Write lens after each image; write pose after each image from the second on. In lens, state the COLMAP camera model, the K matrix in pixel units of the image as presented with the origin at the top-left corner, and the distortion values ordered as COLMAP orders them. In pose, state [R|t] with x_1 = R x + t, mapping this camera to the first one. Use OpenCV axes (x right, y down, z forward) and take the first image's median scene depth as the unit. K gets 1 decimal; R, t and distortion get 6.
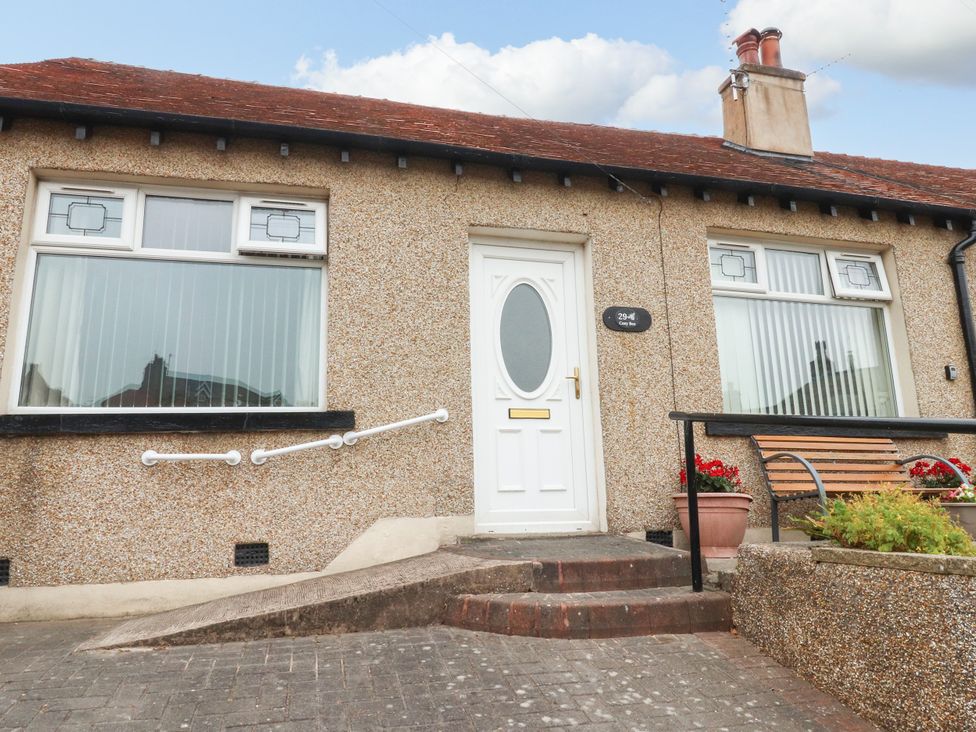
lens RADIAL K [[613.2, 0, 486.4], [0, 613.2, 368.6], [0, 0, 1]] dist [0.004622, -0.010586]
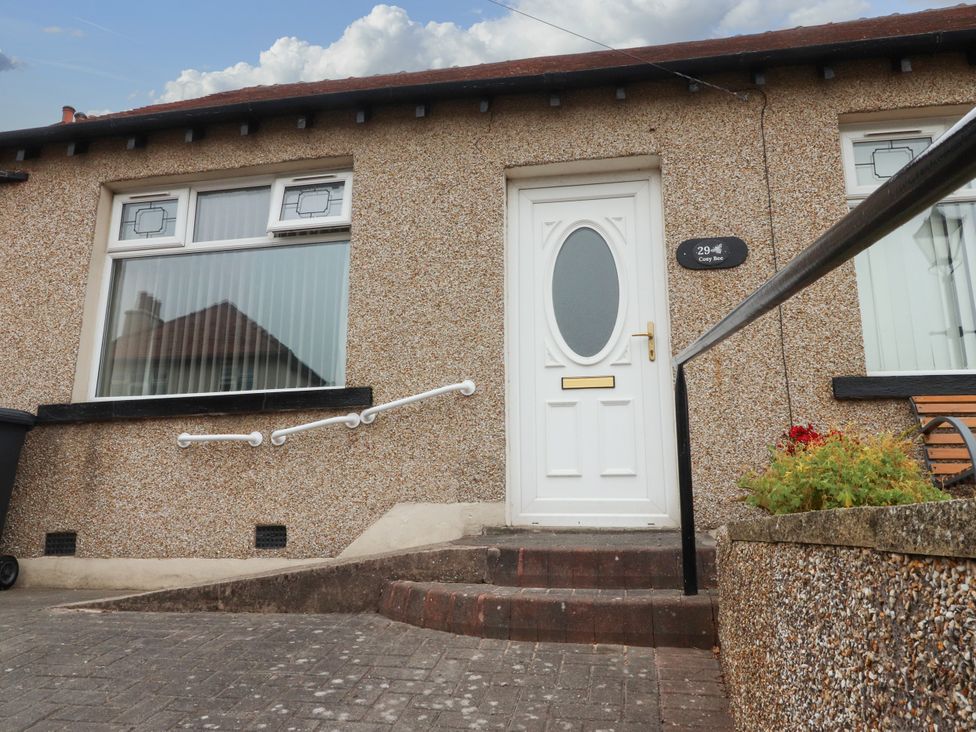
lens RADIAL K [[684.5, 0, 488.4], [0, 684.5, 364.4], [0, 0, 1]] dist [0.004193, -0.004767]
pose [[0.920636, -0.068124, -0.384433, 0.339026], [0.063970, 0.997673, -0.023599, 0.070055], [0.385146, -0.002866, 0.922851, 0.117144]]
